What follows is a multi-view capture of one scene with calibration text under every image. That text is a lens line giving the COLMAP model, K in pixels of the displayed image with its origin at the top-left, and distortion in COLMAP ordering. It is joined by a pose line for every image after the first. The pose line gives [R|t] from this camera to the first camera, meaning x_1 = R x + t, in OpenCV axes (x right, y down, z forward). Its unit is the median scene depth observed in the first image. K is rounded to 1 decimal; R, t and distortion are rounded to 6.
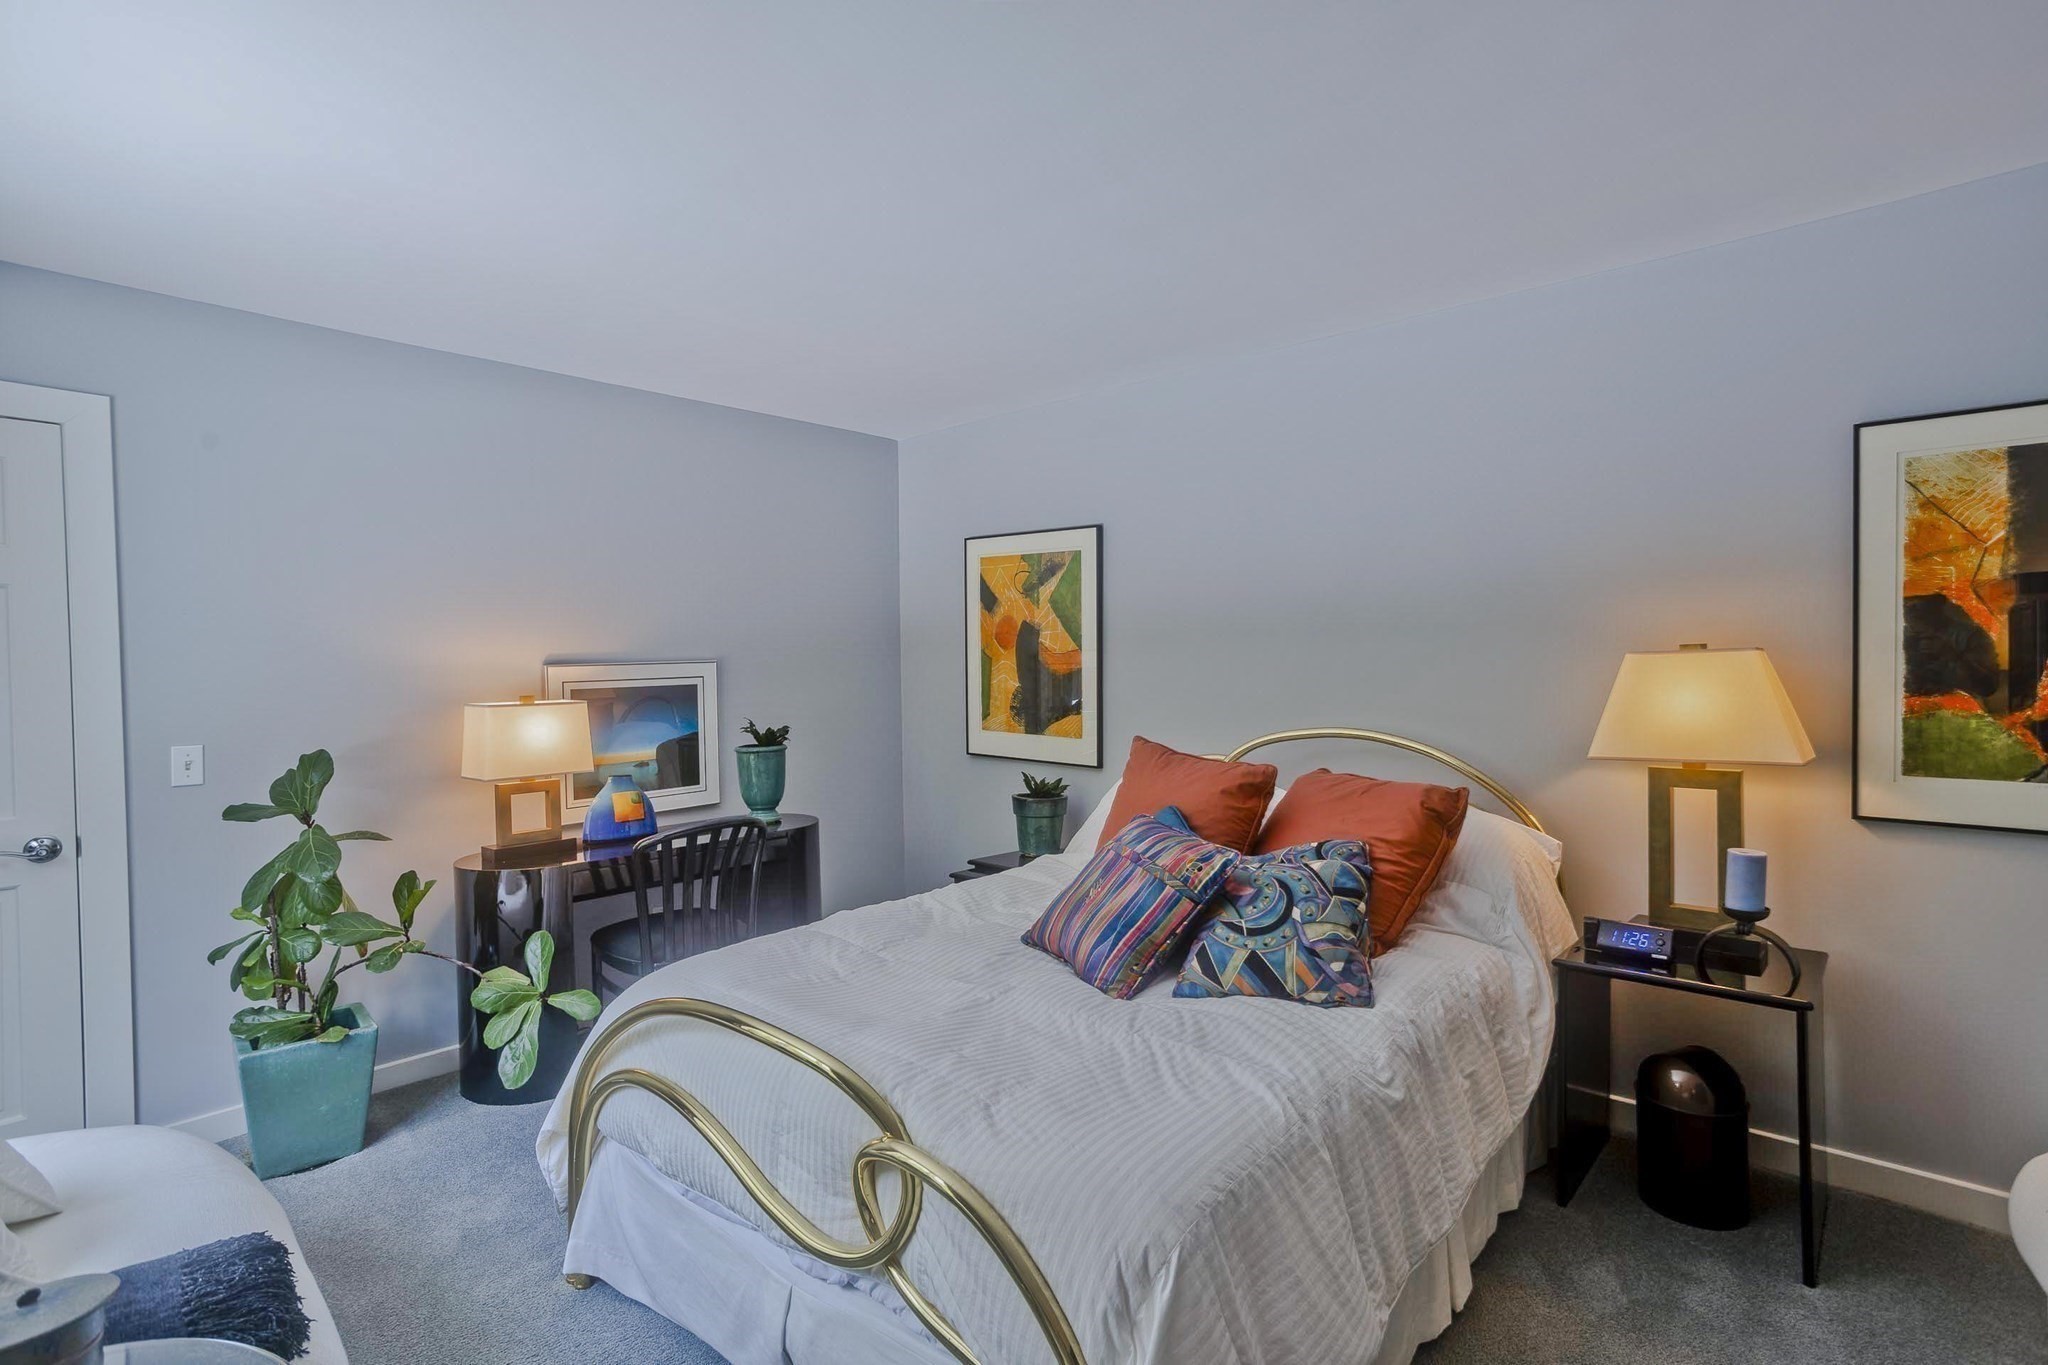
lens RADIAL K [[974.1, 0, 1027.4], [0, 974.1, 678.4], [0, 0, 1]] dist [-0.025047, 0.005438]
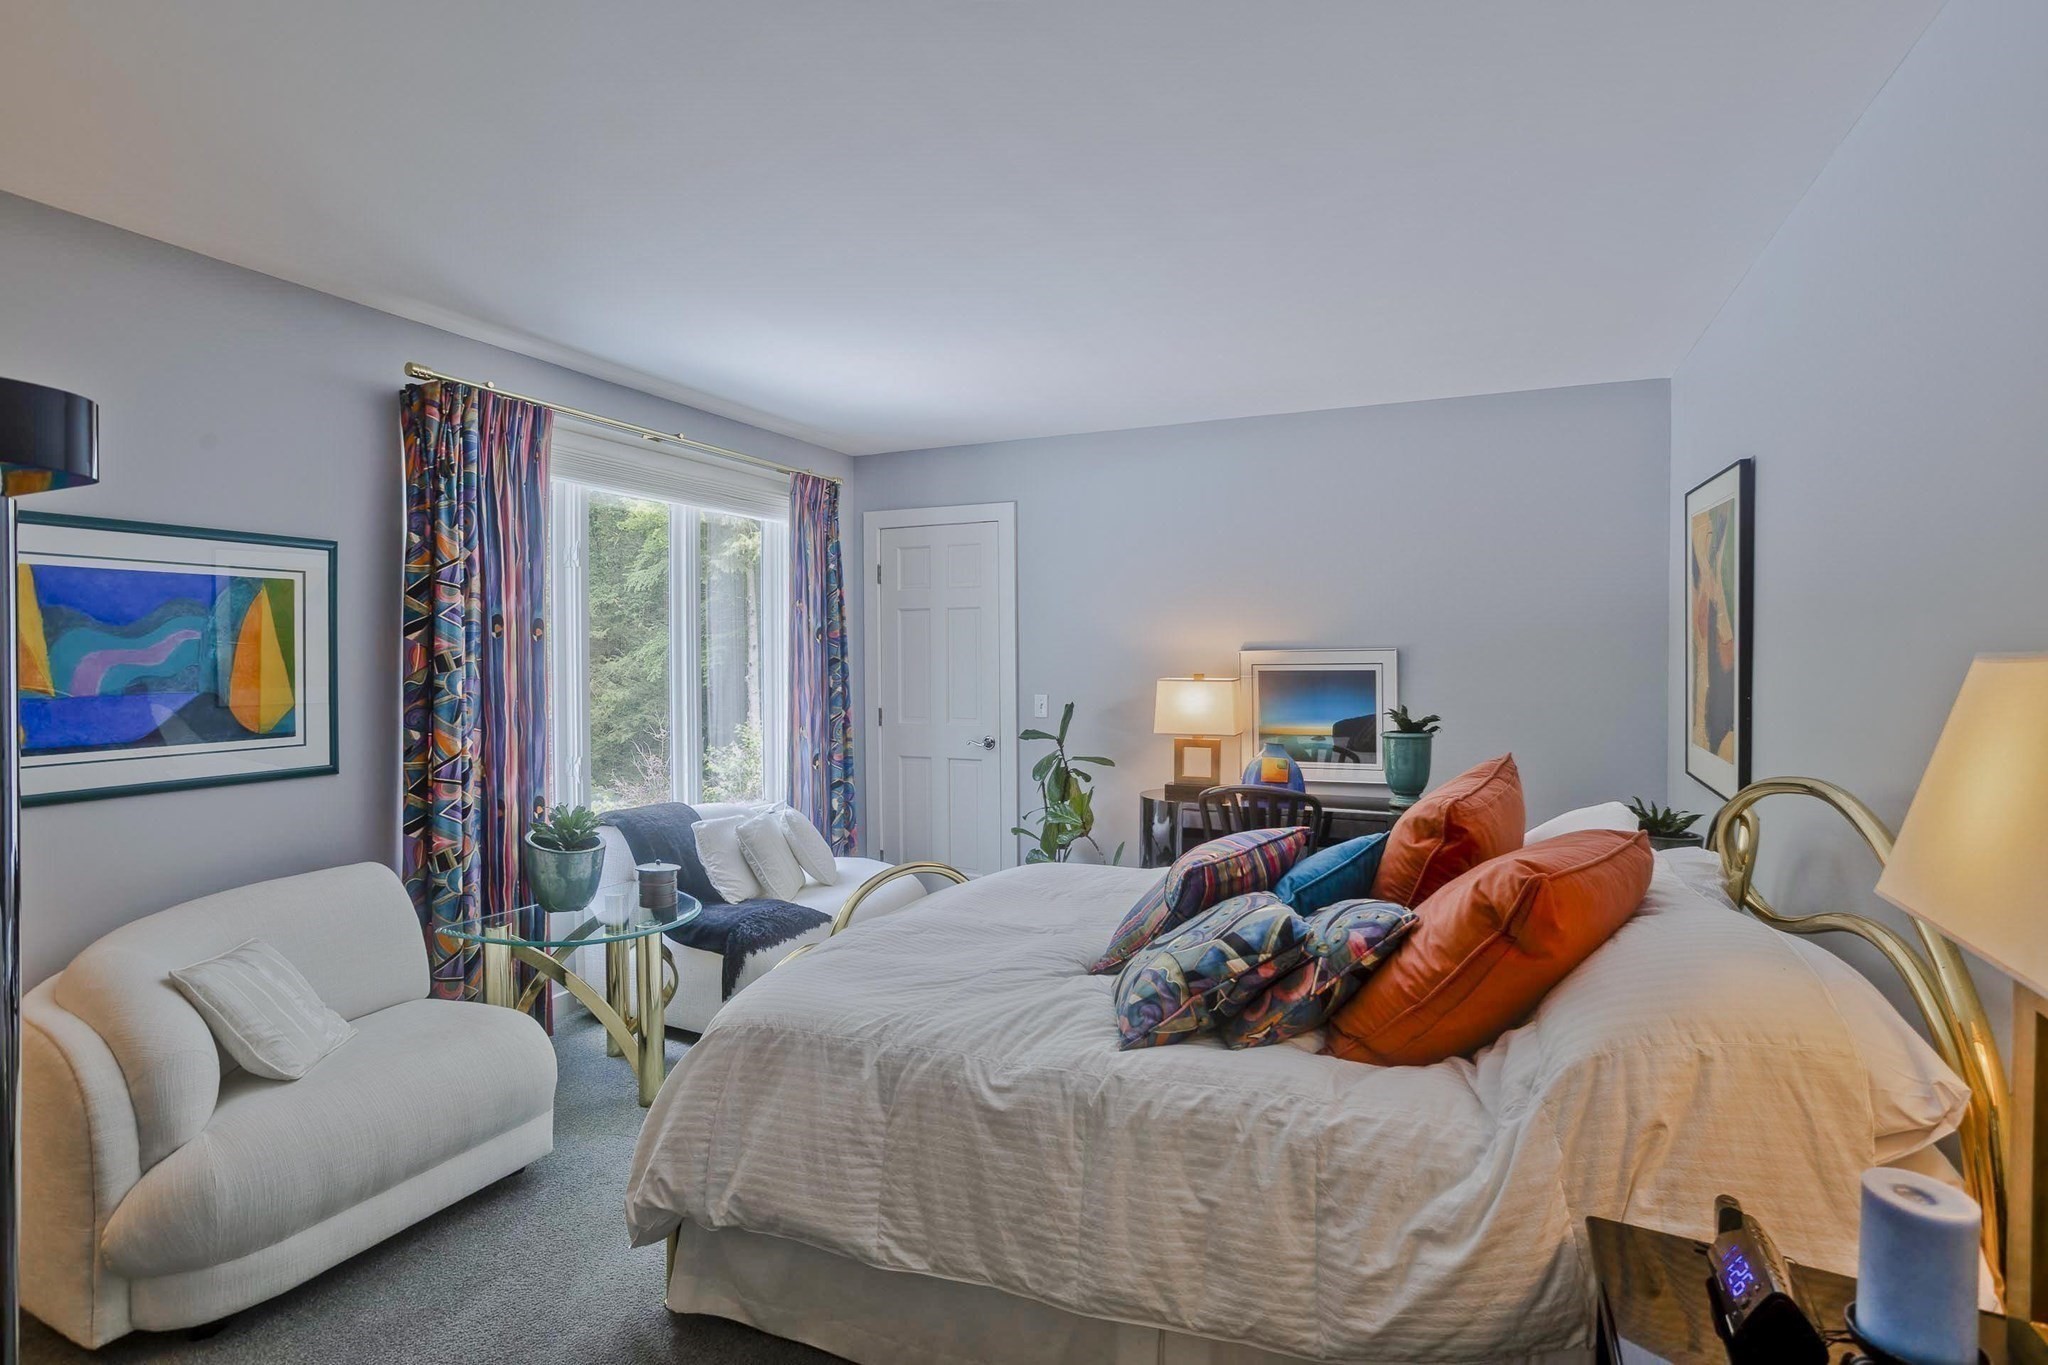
lens RADIAL K [[974.1, 0, 1029.1], [0, 974.1, 667.0], [0, 0, 1]] dist [-0.025047, 0.005438]
pose [[0.300938, 0.028057, -0.953231, 0.636360], [-0.019864, 0.999535, 0.023148, -0.016665], [0.953437, 0.011969, 0.301355, 0.352706]]
